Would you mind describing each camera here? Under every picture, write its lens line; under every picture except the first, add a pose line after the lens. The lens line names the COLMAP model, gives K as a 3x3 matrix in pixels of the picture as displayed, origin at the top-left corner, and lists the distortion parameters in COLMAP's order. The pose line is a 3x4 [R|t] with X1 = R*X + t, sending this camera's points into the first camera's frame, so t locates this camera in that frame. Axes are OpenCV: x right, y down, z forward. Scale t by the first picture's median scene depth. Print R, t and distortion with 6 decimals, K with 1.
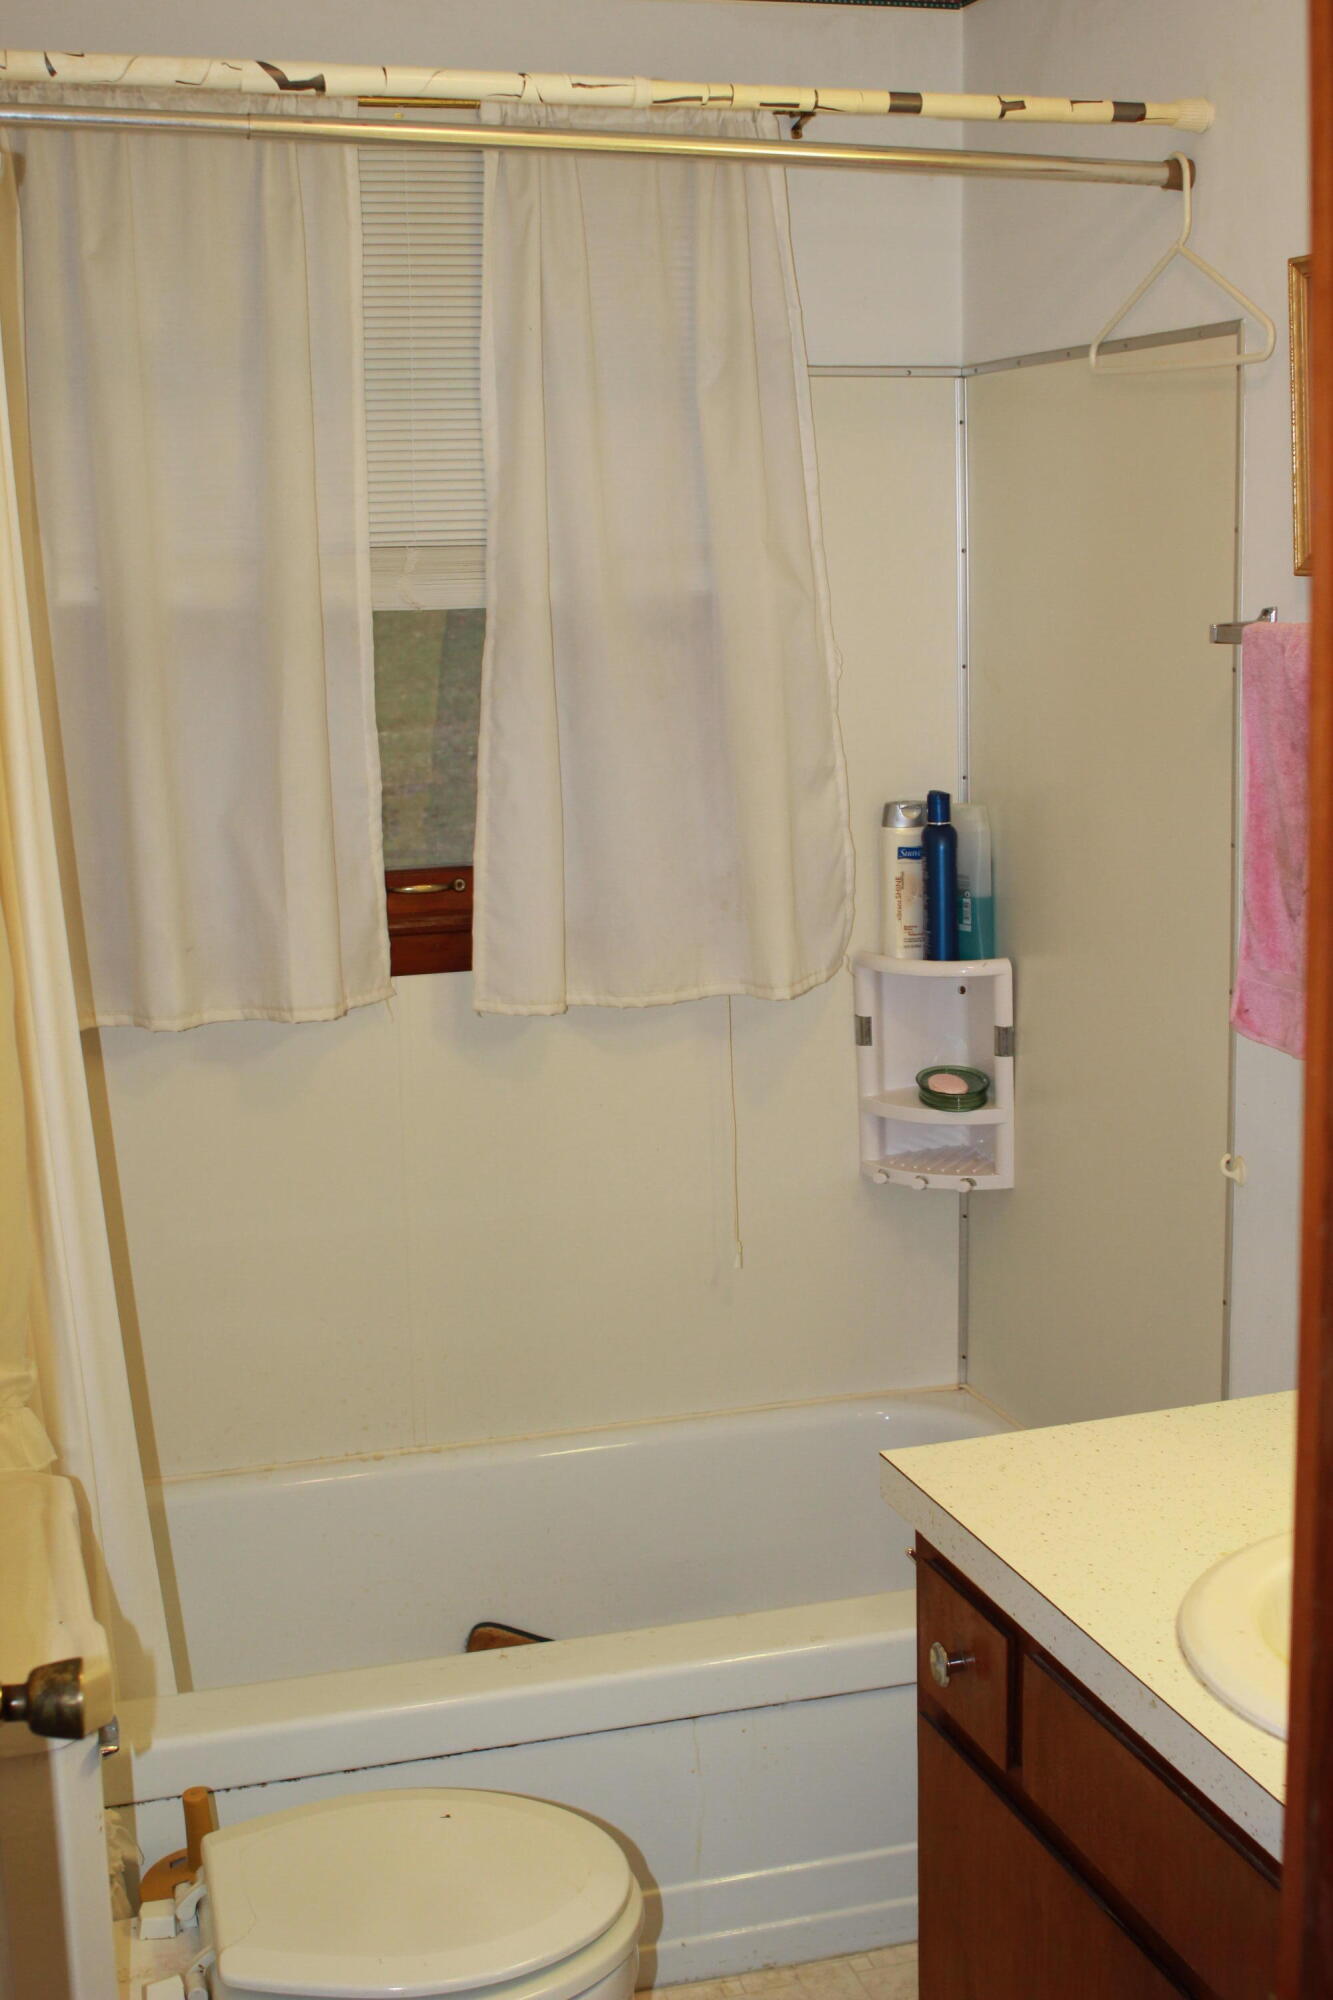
lens RADIAL K [[2576.6, 0, 660.5], [0, 2576.6, 995.7], [0, 0, 1]] dist [-0.077963, 0.000000]
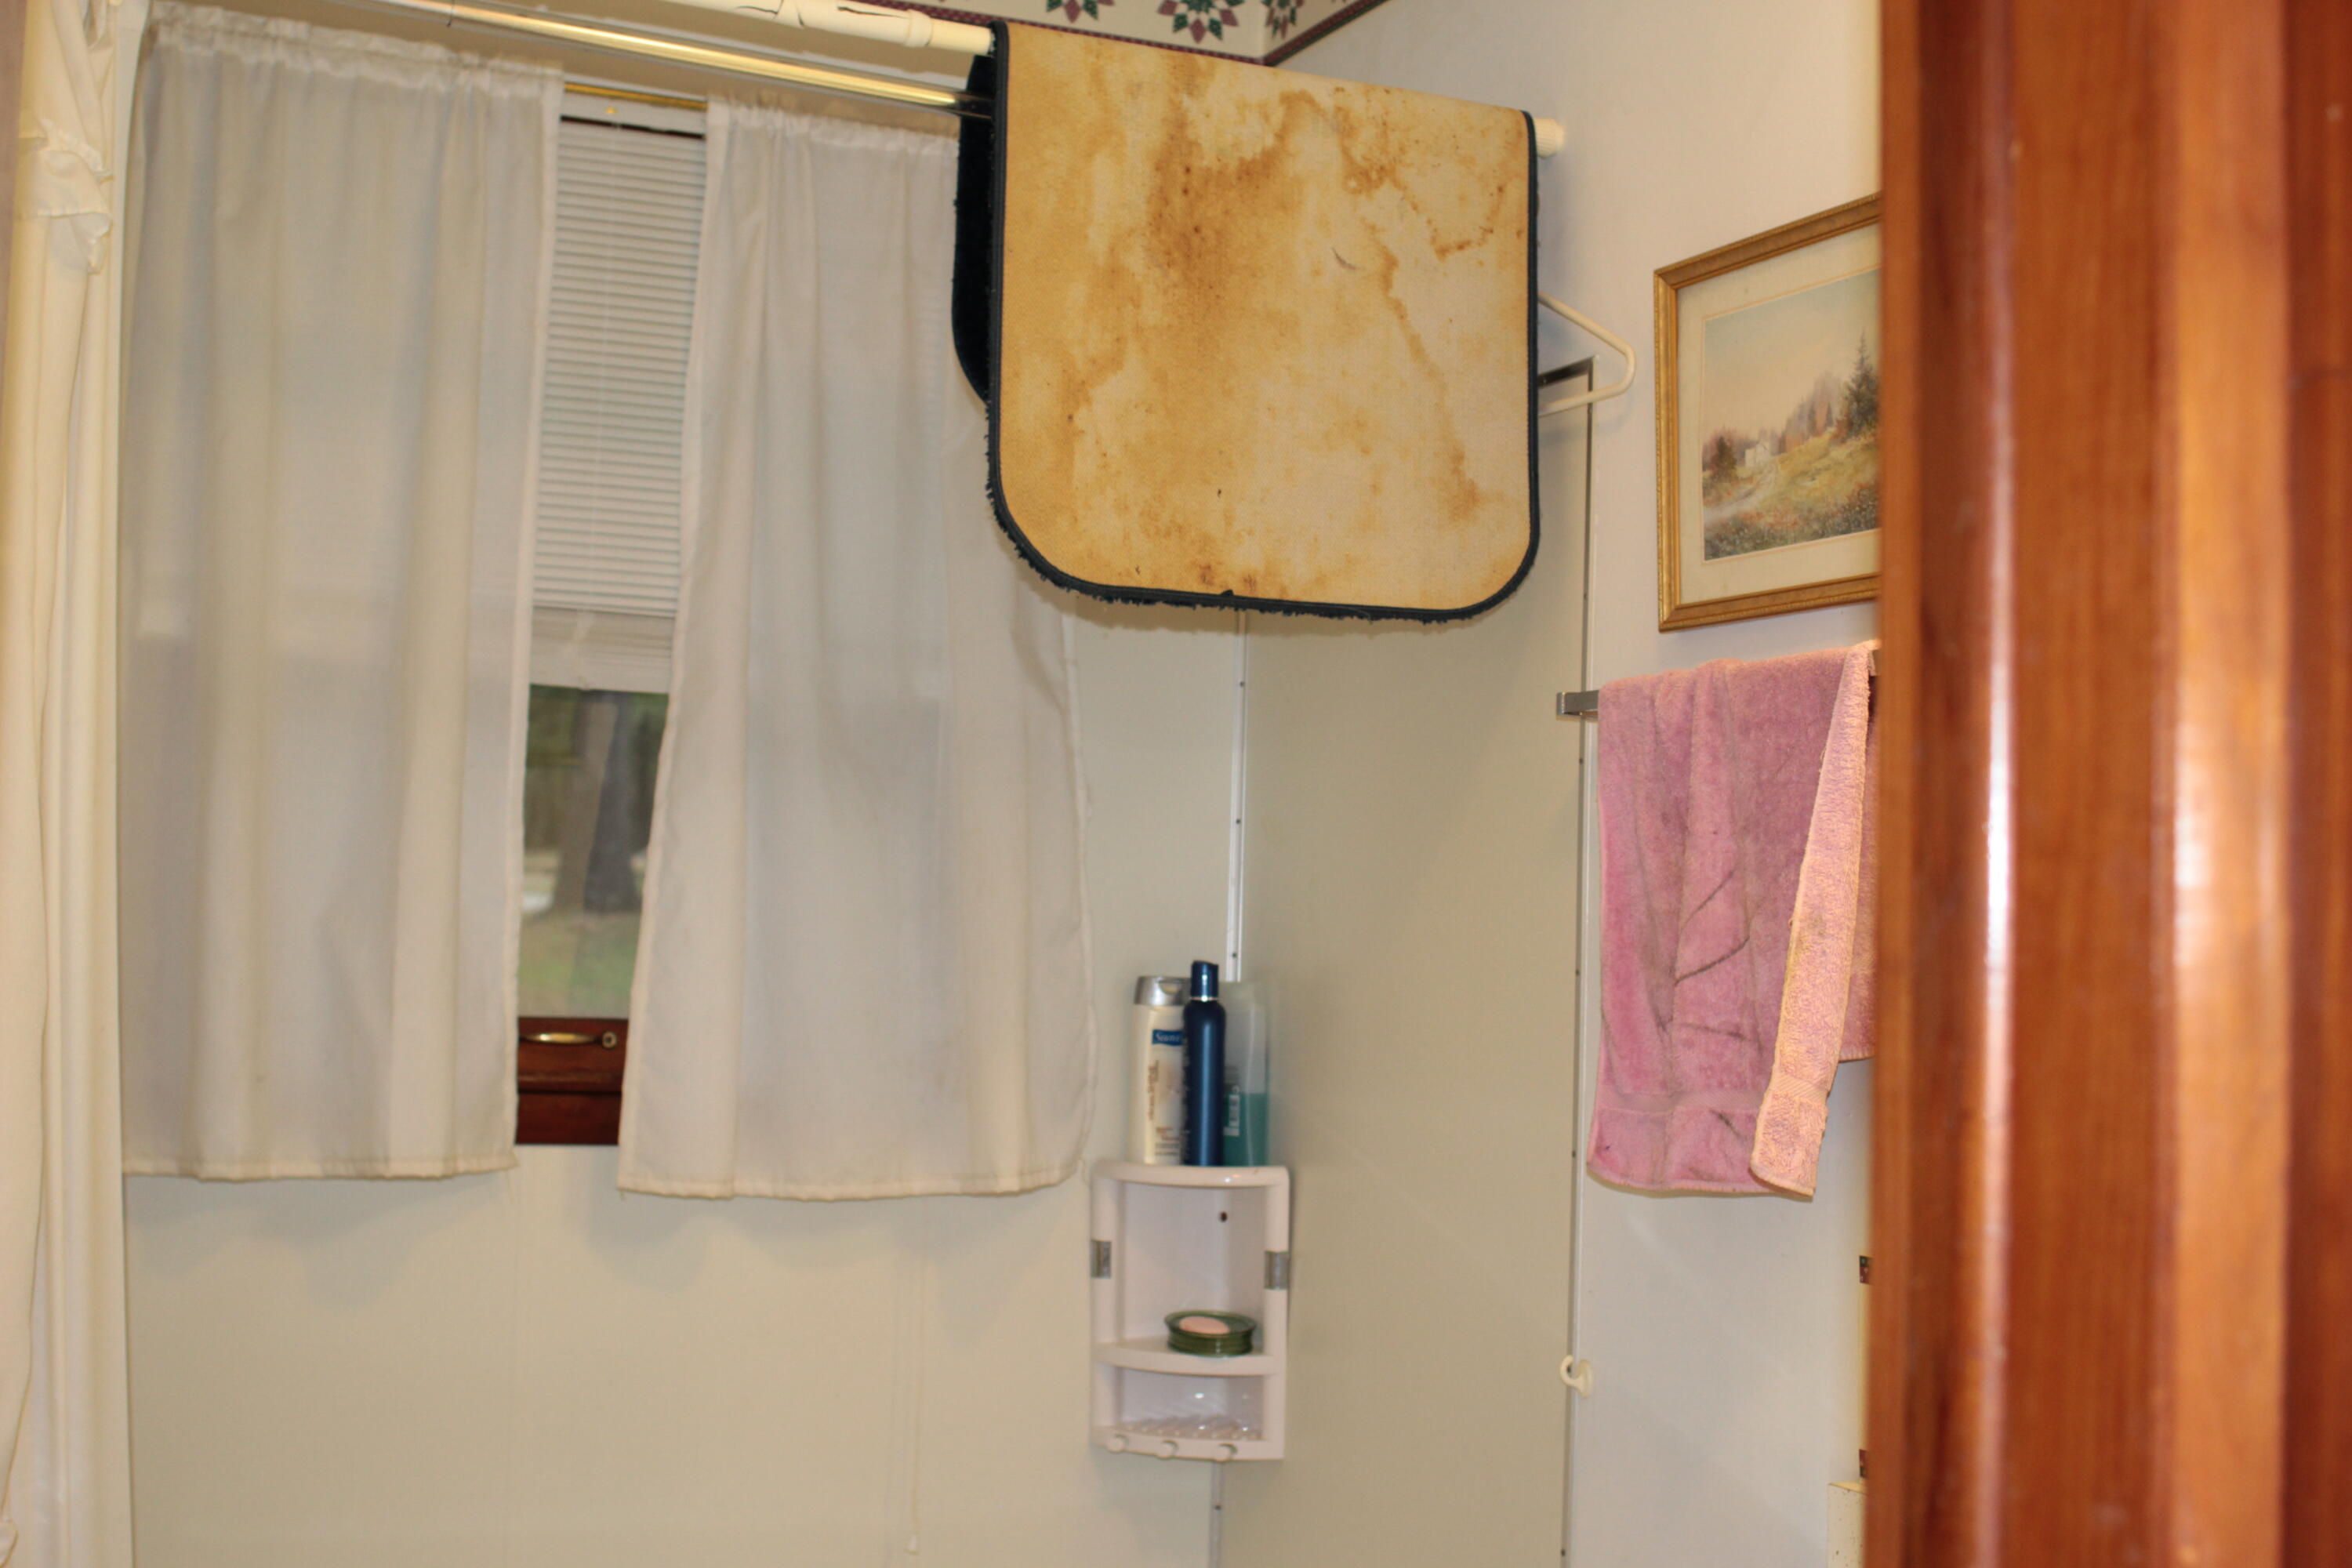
lens RADIAL K [[3030.1, 0, 1165.2], [0, 3030.1, 787.8], [0, 0, 1]] dist [-0.077963, 0.000000]
pose [[0.991429, 0.059761, 0.116174, -0.021429], [-0.030593, 0.970717, -0.238269, 0.103759], [-0.127011, 0.232672, 0.964226, 0.058627]]
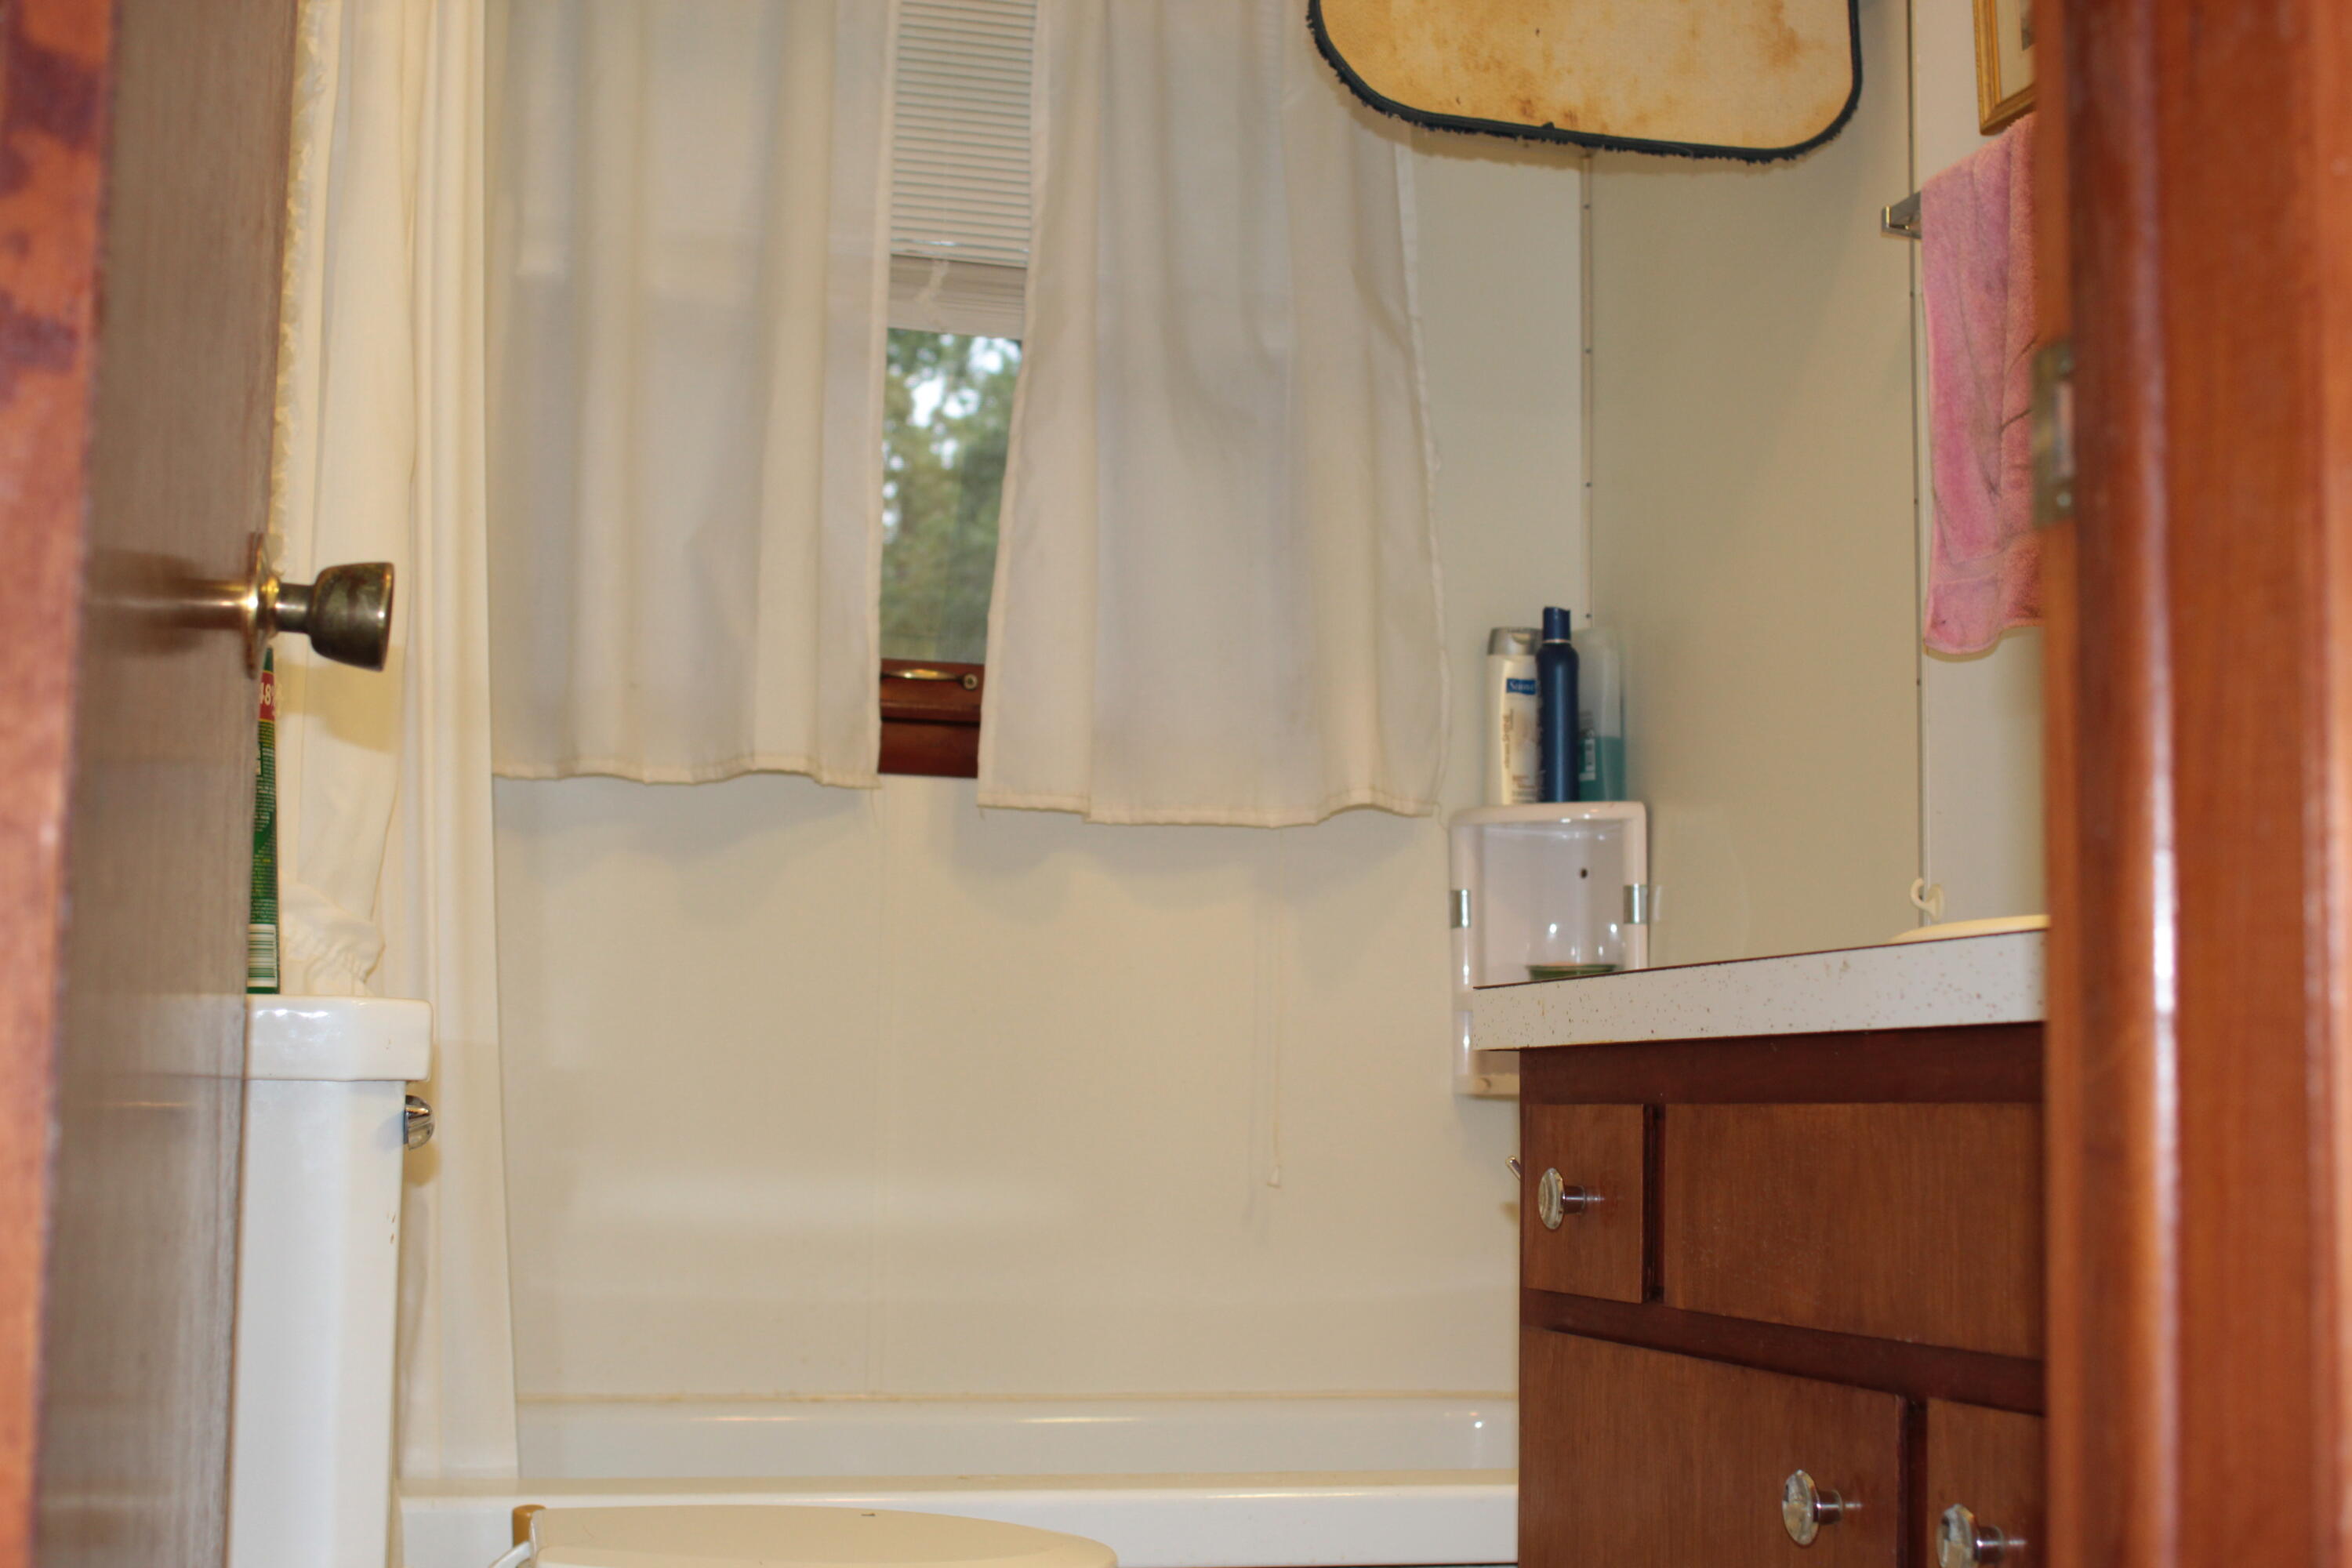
lens RADIAL K [[3030.1, 0, 1171.8], [0, 3030.1, 769.6], [0, 0, 1]] dist [-0.077963, 0.000000]
pose [[0.998953, 0.039144, -0.023687, 0.010430], [-0.044294, 0.957101, -0.286349, 0.269141], [0.011462, 0.287099, 0.957832, 0.088491]]
